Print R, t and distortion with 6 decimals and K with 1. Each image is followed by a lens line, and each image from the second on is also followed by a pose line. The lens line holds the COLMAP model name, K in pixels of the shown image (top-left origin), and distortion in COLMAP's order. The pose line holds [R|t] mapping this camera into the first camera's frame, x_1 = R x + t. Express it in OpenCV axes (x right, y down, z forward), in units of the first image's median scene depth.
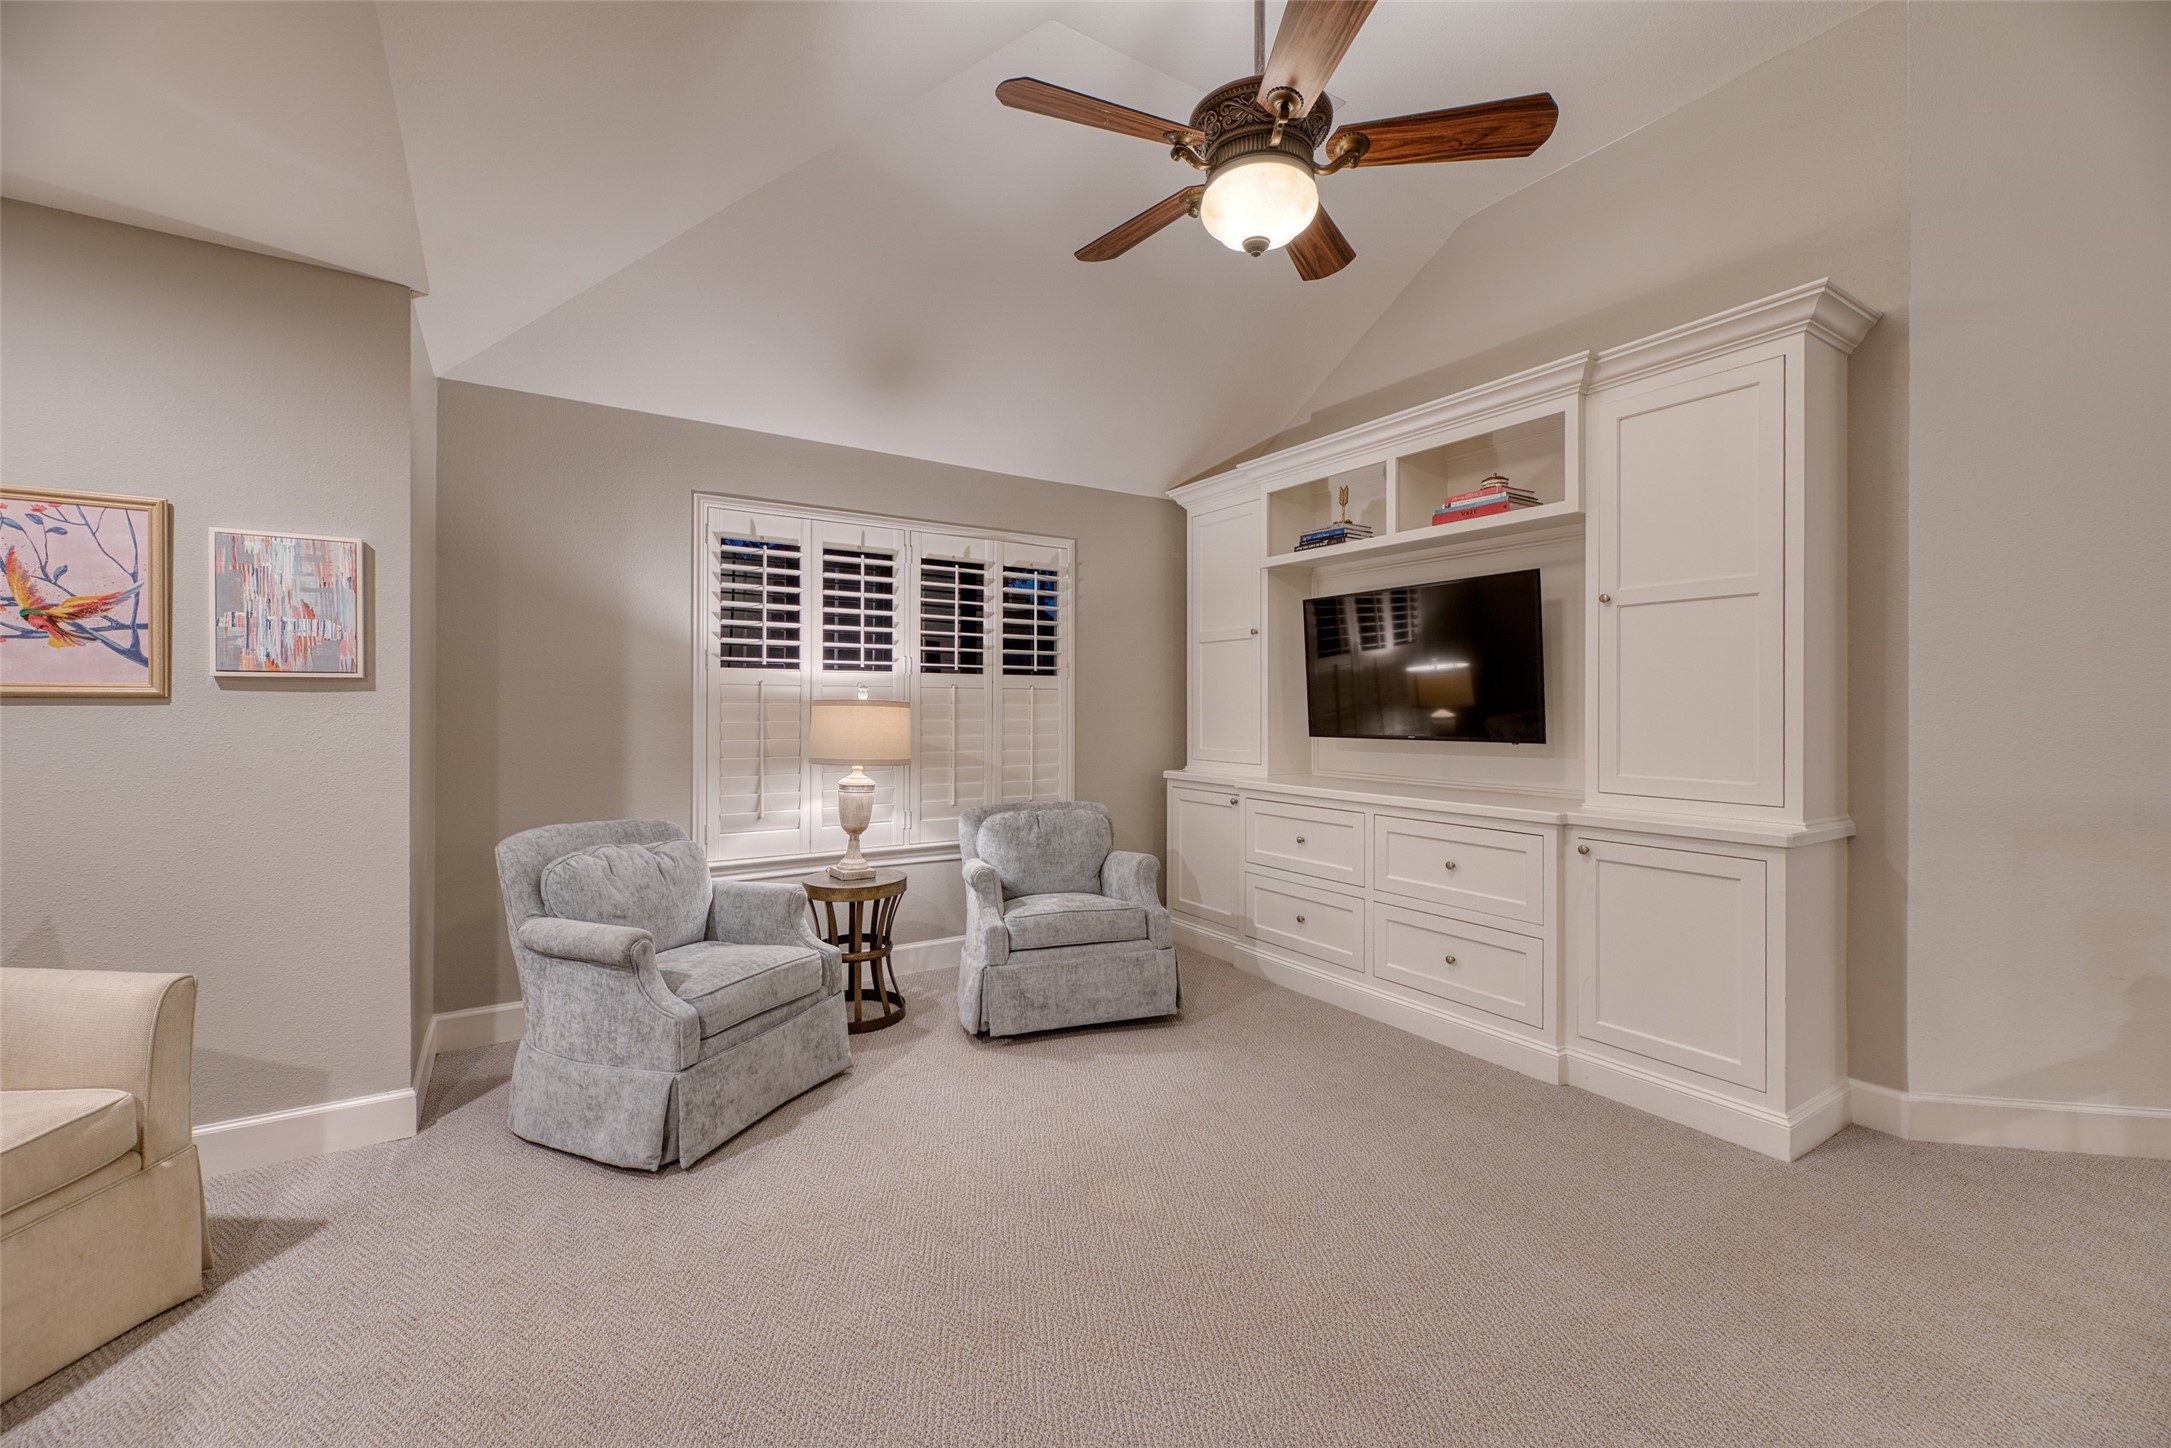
lens RADIAL K [[883.5, 0, 1092.4], [0, 883.5, 707.1], [0, 0, 1]] dist [0.004143, -0.000346]
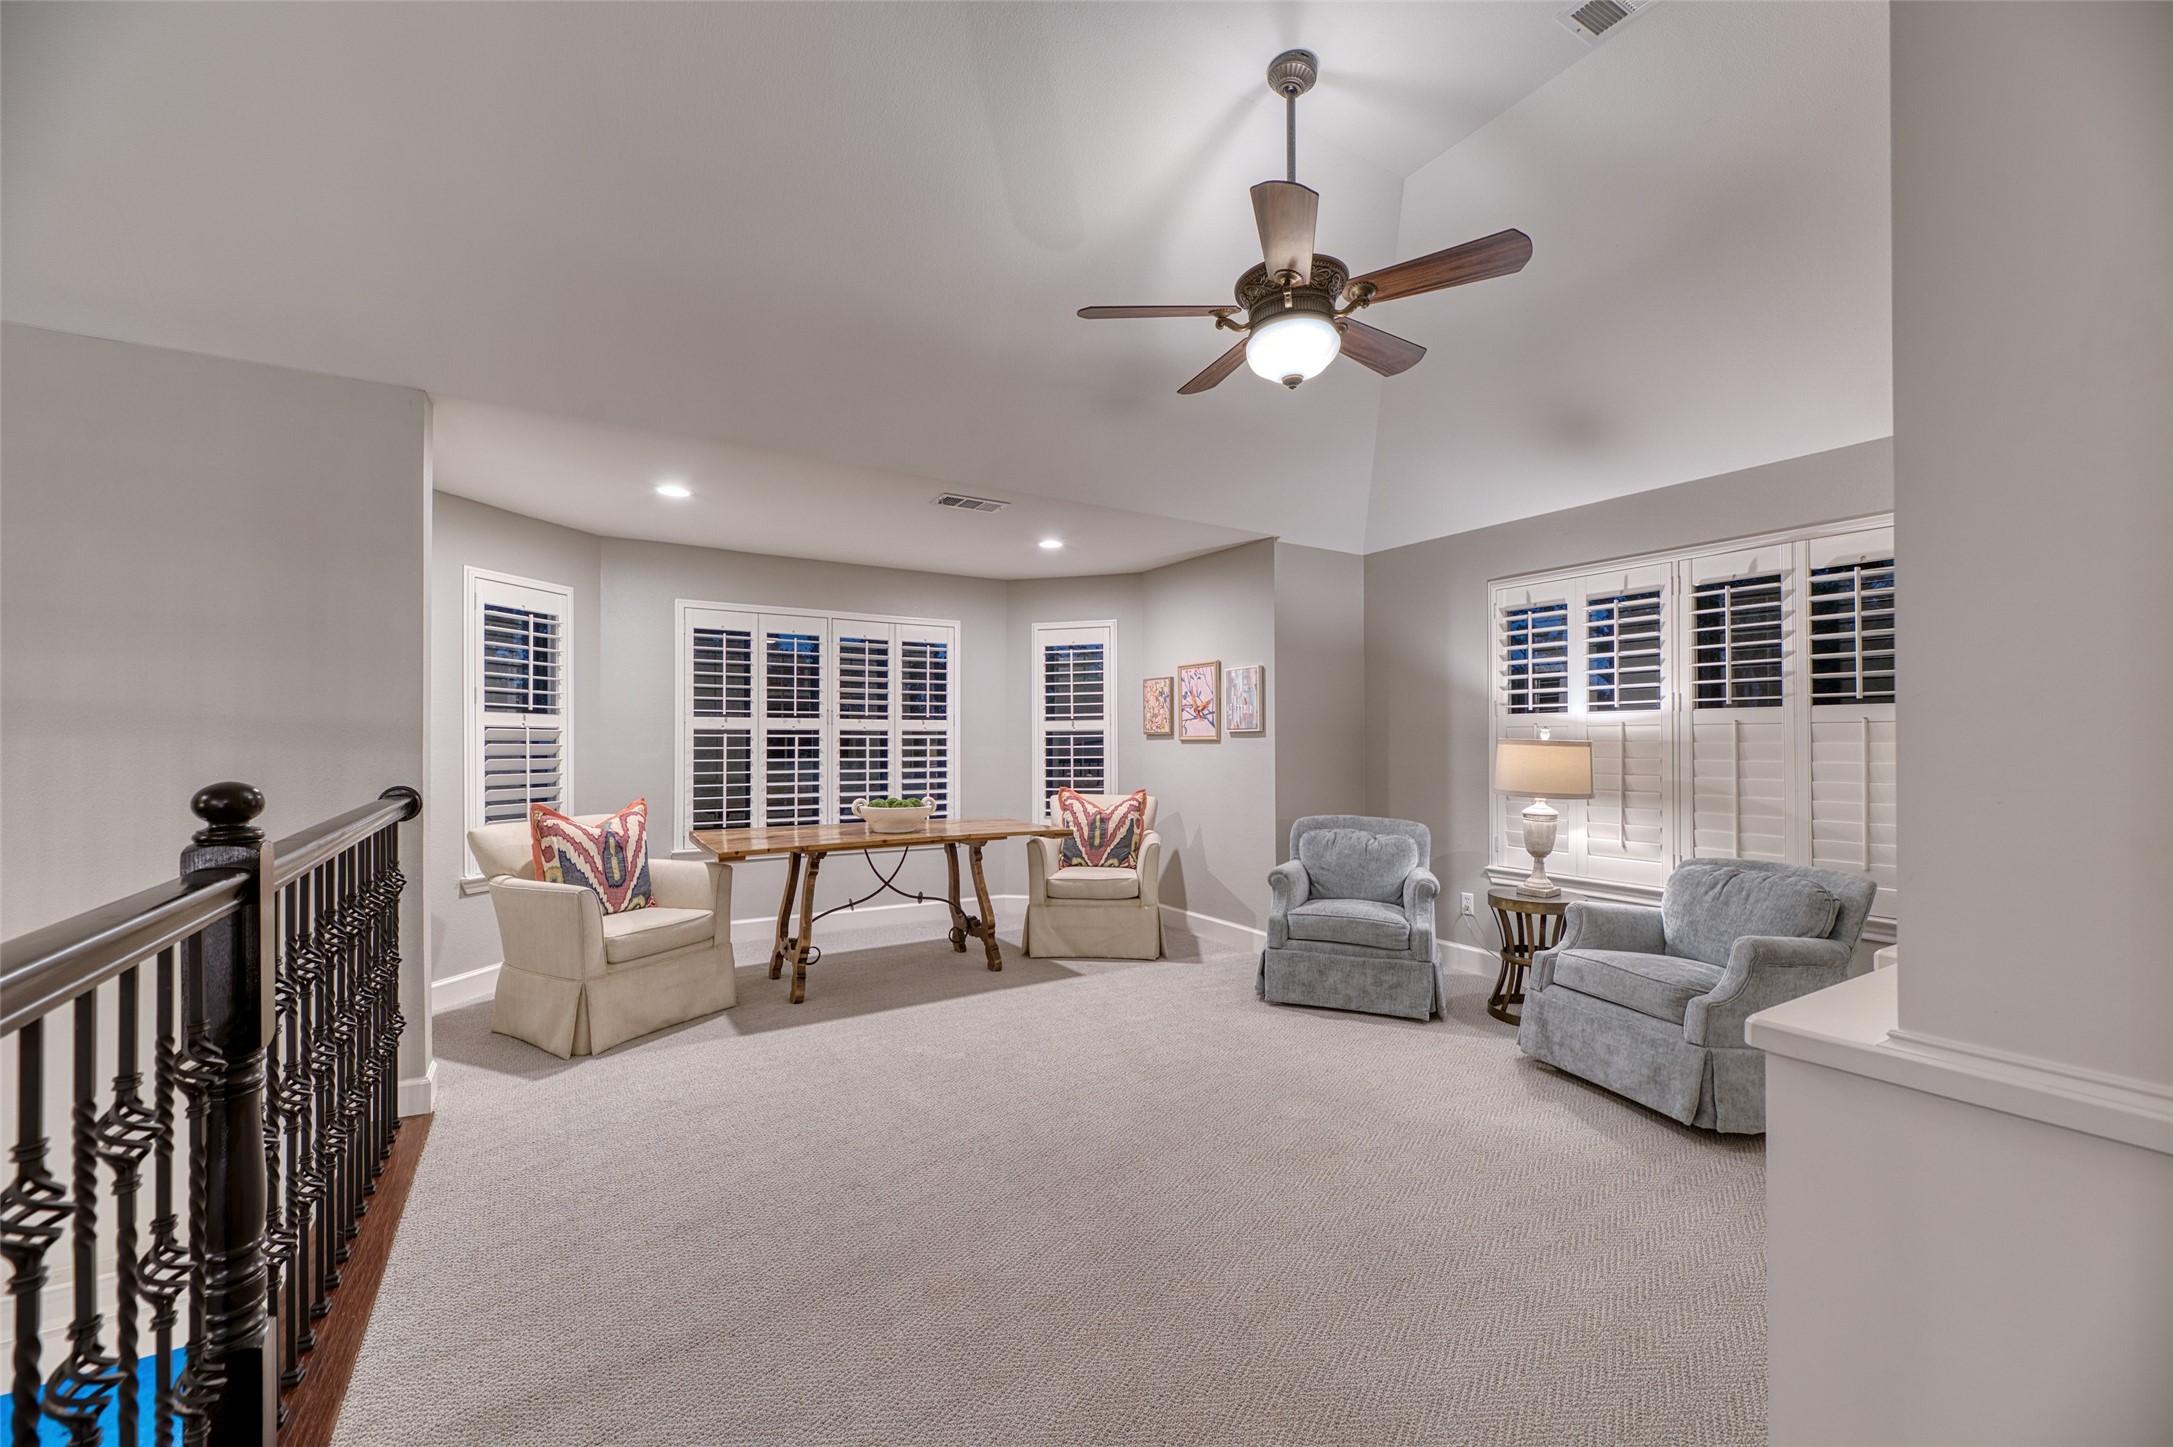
lens RADIAL K [[884.3, 0, 1088.2], [0, 884.3, 739.0], [0, 0, 1]] dist [0.004143, -0.000346]
pose [[-0.035008, -0.006427, -0.999366, 0.846902], [-0.002760, 0.999976, -0.006334, 0.000570], [0.999383, 0.002537, -0.035025, 0.438378]]
